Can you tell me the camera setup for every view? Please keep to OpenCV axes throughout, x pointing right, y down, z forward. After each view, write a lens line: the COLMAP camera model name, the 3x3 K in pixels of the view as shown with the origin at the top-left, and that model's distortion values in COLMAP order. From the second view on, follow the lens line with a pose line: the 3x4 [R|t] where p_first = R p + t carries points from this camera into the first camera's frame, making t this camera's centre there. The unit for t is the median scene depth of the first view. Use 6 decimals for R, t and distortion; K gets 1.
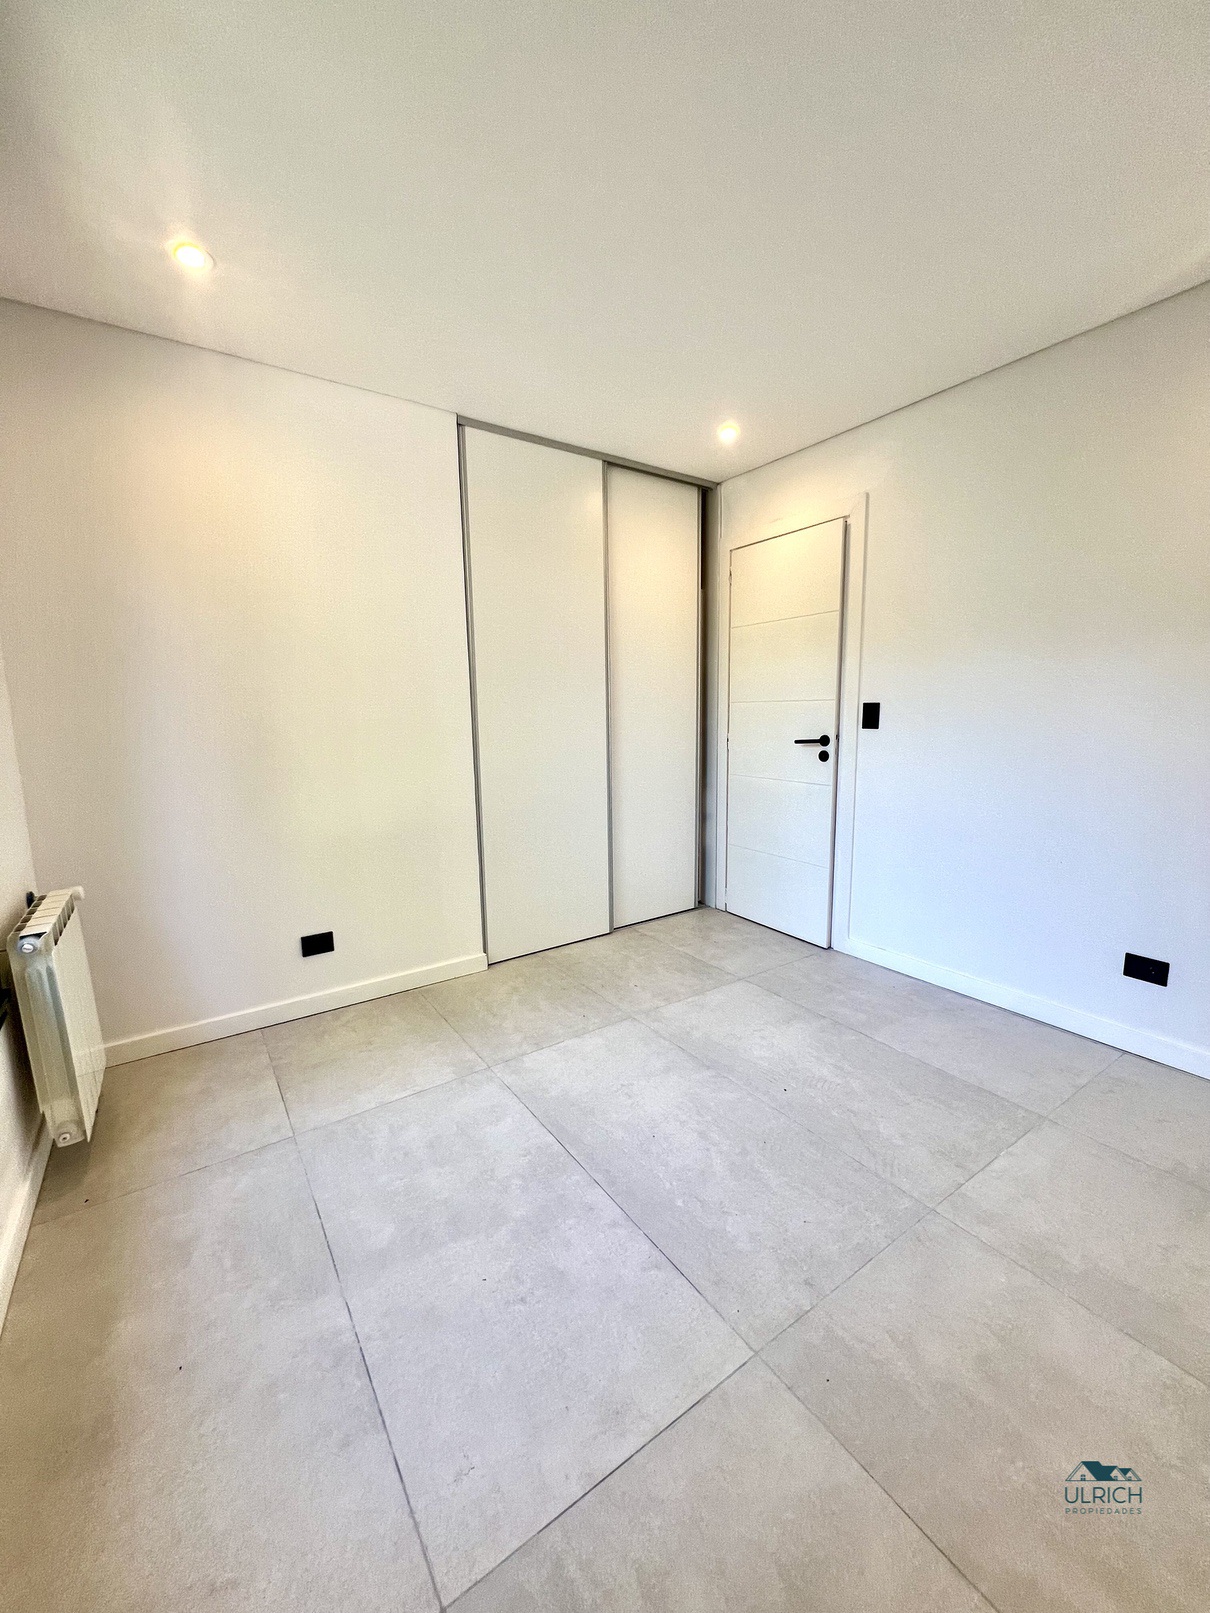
lens RADIAL K [[646.6, 0, 607.4], [0, 646.6, 805.1], [0, 0, 1]] dist [0.000301, 0.000349]
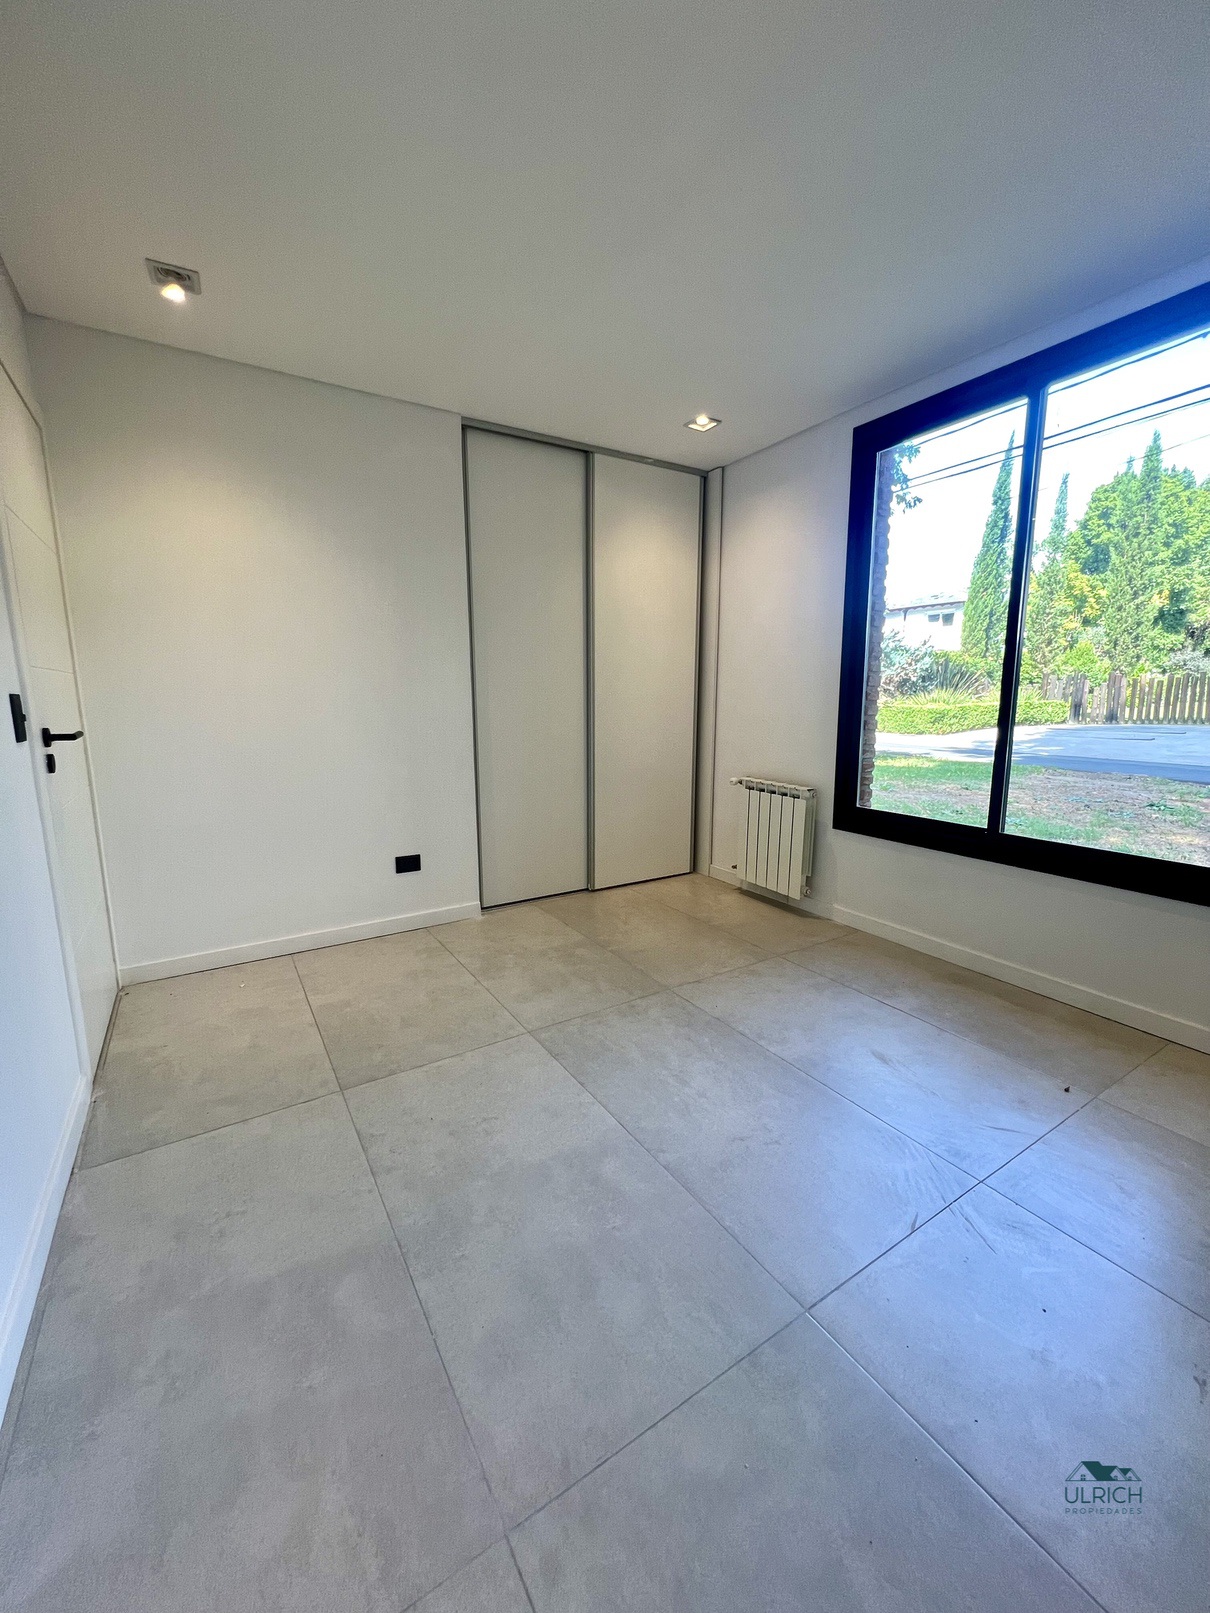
lens RADIAL K [[646.6, 0, 607.4], [0, 646.6, 805.1], [0, 0, 1]] dist [0.000301, 0.000349]
pose [[-0.999390, 0.008261, 0.033939, 0.266172], [0.018690, 0.947307, 0.319780, -0.296784], [-0.029508, 0.320219, -0.946884, 2.111448]]
